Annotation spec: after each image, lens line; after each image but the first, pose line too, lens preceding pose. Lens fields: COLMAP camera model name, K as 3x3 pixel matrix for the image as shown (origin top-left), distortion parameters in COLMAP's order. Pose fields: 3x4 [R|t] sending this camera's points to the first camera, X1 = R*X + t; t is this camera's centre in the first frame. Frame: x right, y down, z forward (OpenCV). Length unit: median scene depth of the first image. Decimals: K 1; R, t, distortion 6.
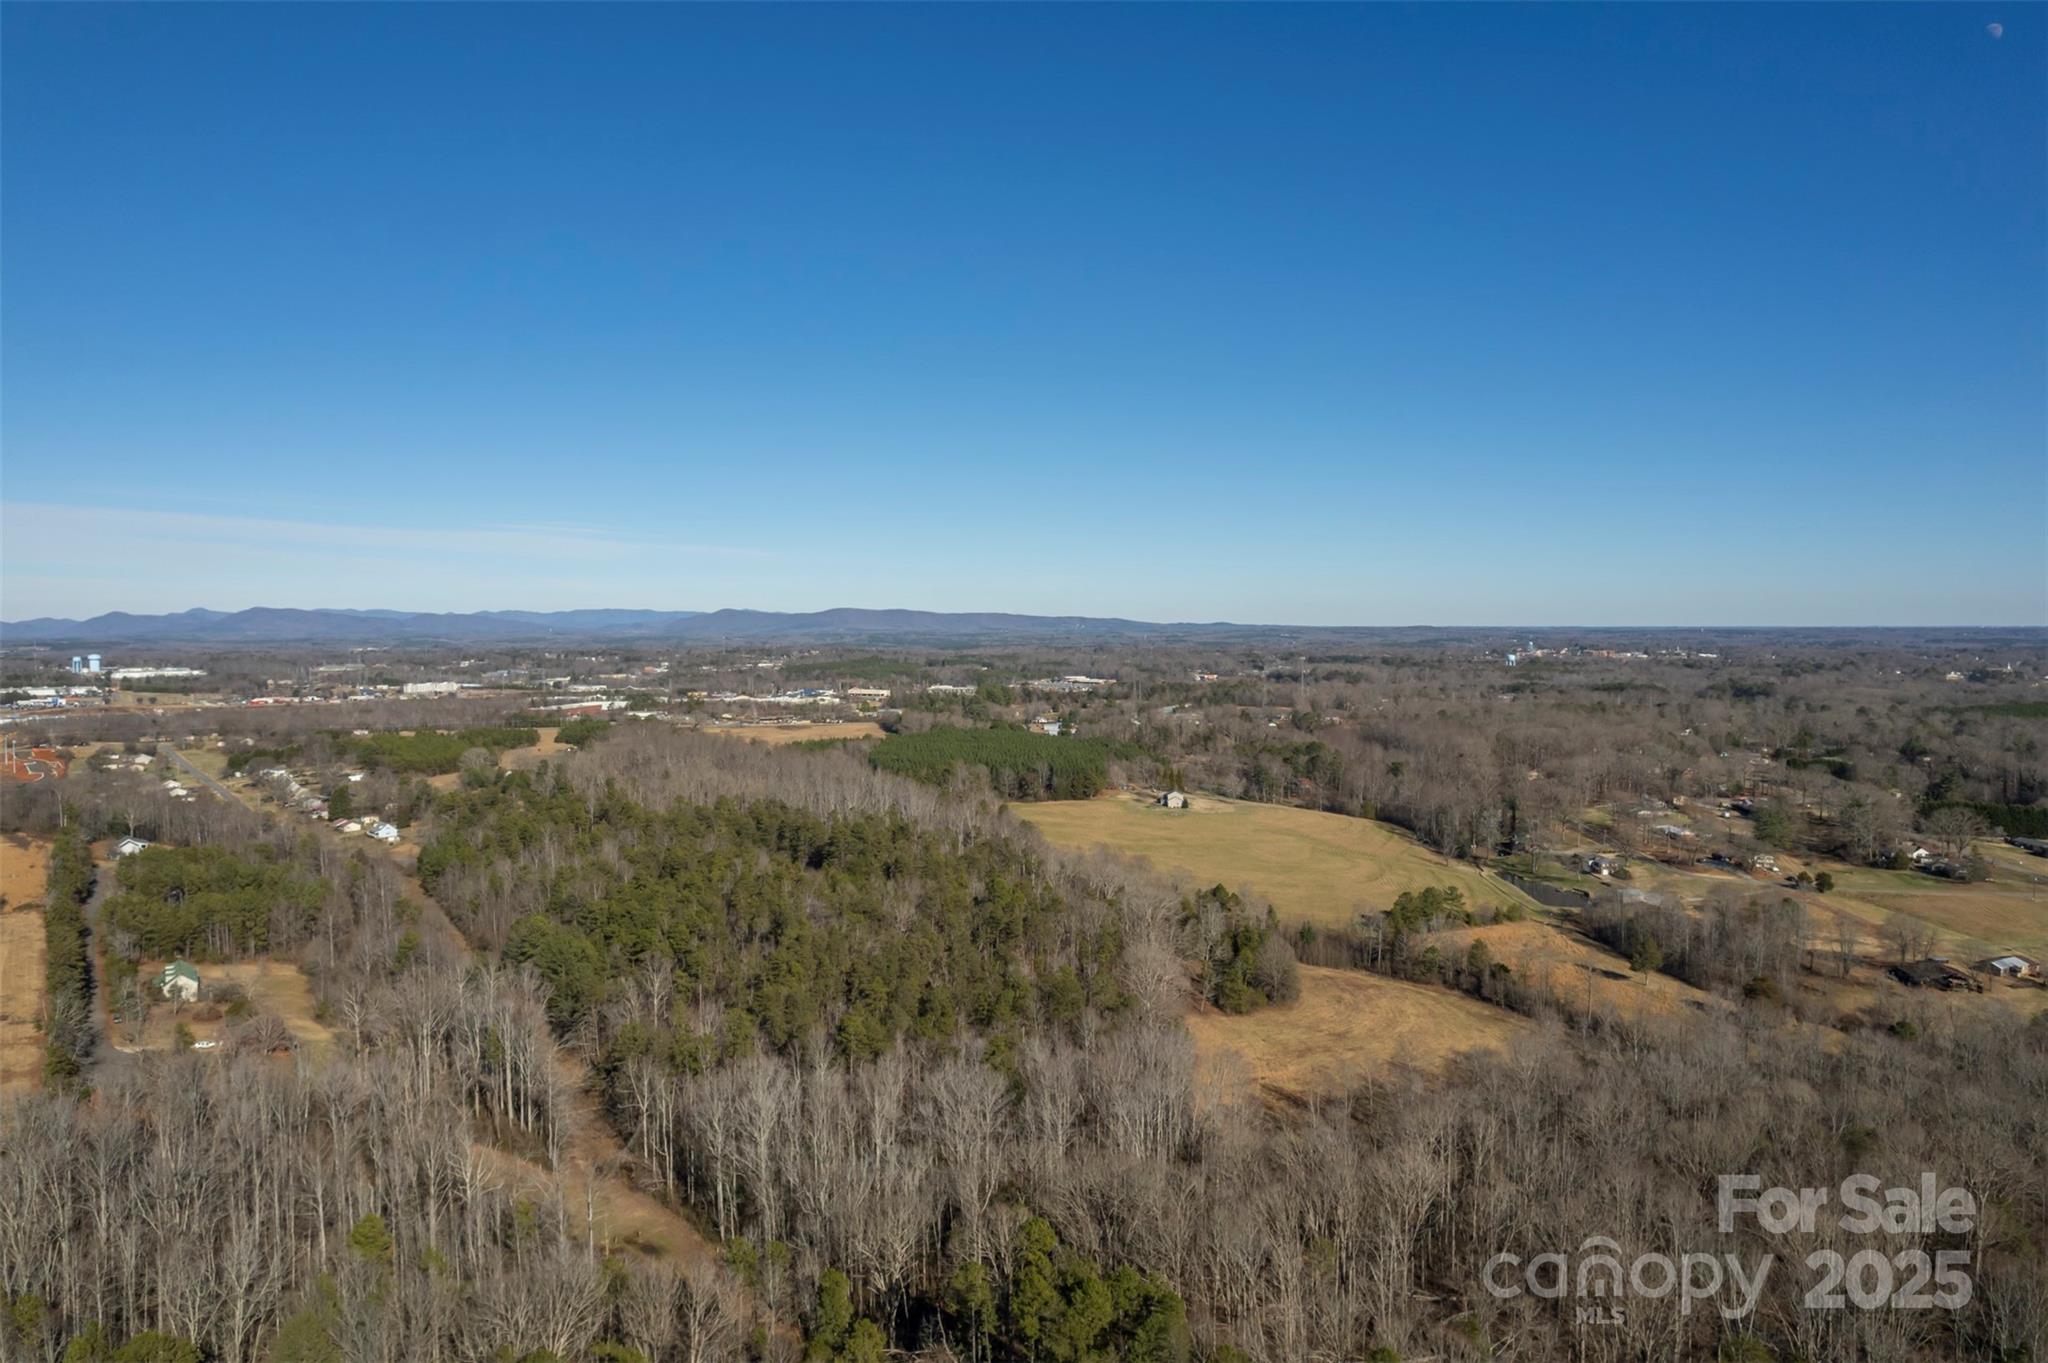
lens RADIAL K [[1308.1, 0, 1026.4], [0, 1308.1, 678.0], [0, 0, 1]] dist [-0.060493, 0.063583]
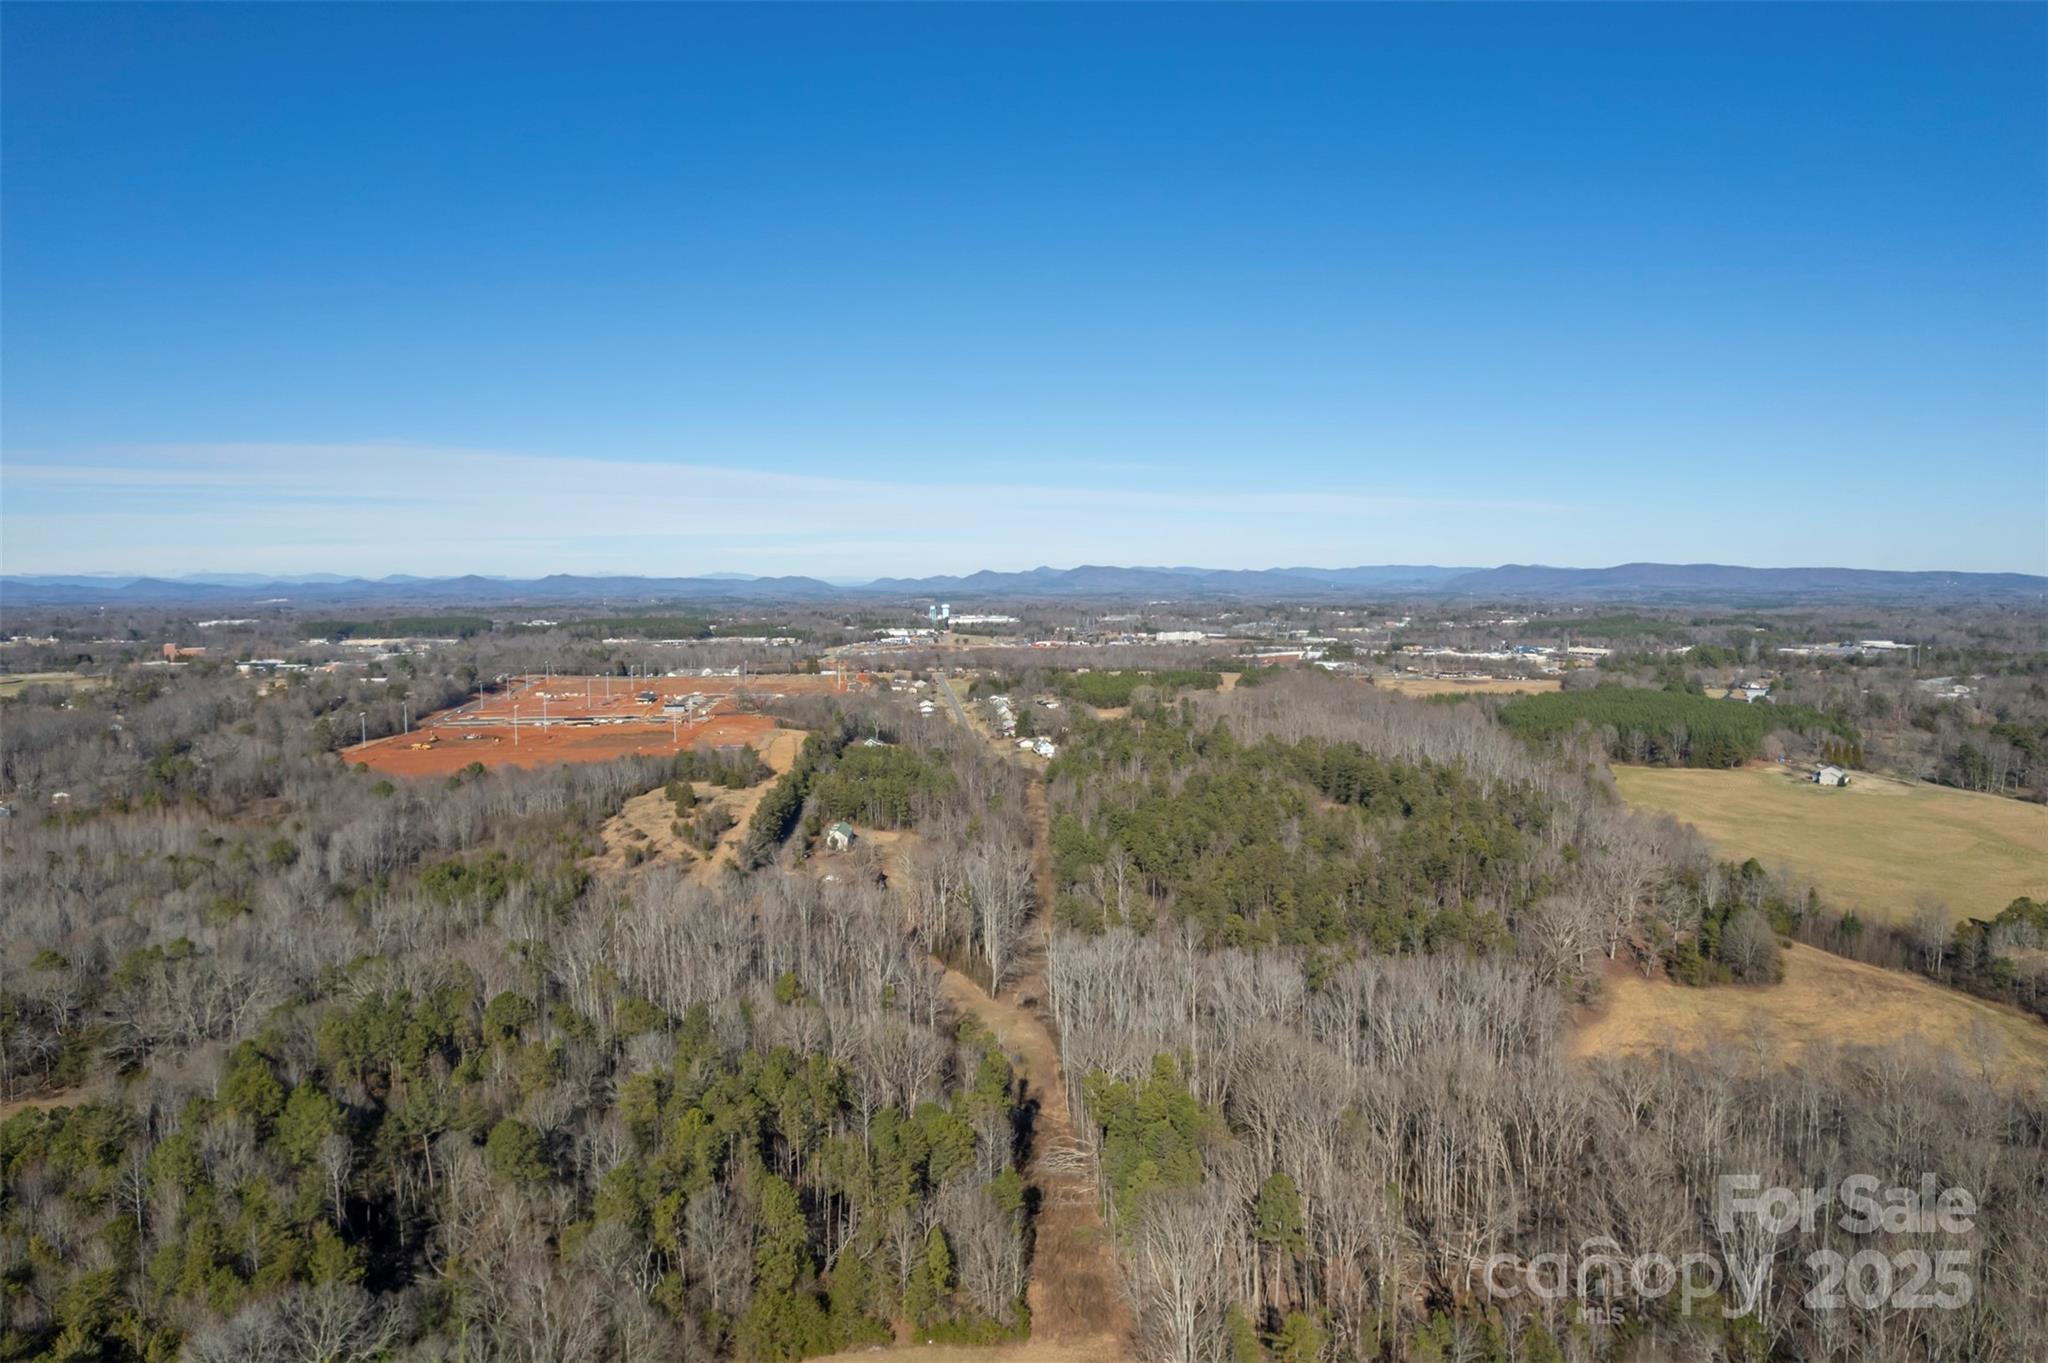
lens RADIAL K [[1308.1, 0, 1026.4], [0, 1308.1, 678.0], [0, 0, 1]] dist [-0.060493, 0.063583]
pose [[0.833192, 0.039778, -0.551551, 0.126463], [-0.021298, 0.998978, 0.039872, 0.003409], [0.552574, -0.021474, 0.833187, -0.020821]]
